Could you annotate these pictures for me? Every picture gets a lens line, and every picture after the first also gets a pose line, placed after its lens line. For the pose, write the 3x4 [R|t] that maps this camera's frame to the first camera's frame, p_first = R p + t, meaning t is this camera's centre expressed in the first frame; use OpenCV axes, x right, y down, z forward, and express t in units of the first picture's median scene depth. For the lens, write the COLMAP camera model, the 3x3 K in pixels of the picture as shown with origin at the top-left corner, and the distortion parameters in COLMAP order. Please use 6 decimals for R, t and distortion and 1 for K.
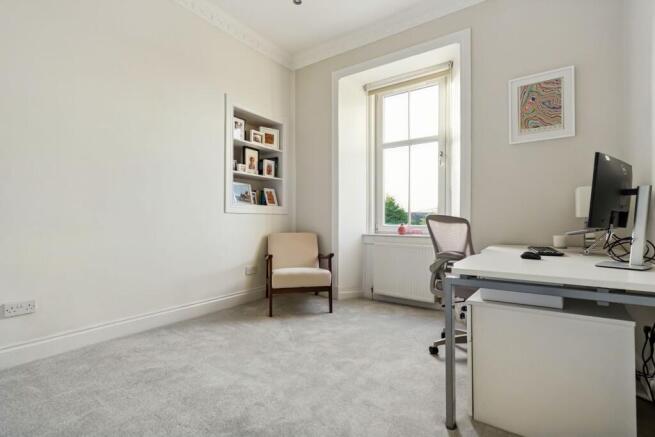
lens RADIAL K [[311.3, 0, 327.5], [0, 311.3, 218.5], [0, 0, 1]] dist [-0.001373, -0.000345]
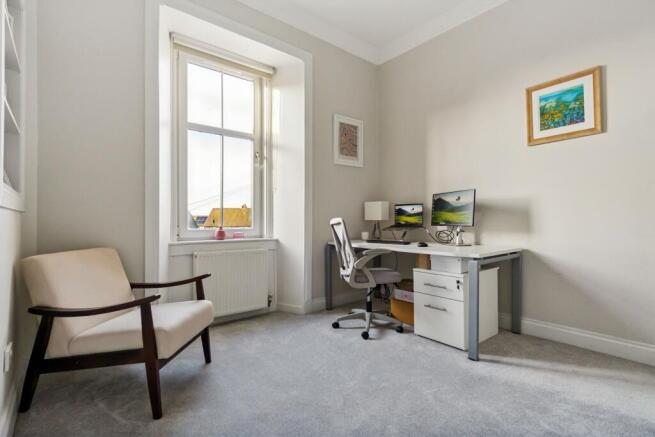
lens RADIAL K [[311.3, 0, 327.5], [0, 311.3, 218.5], [0, 0, 1]] dist [-0.001373, -0.000345]
pose [[0.274945, 0.002922, 0.961455, -0.508331], [-0.003198, 0.999993, -0.002125, -0.005556], [-0.961455, -0.002491, 0.274952, 0.514188]]
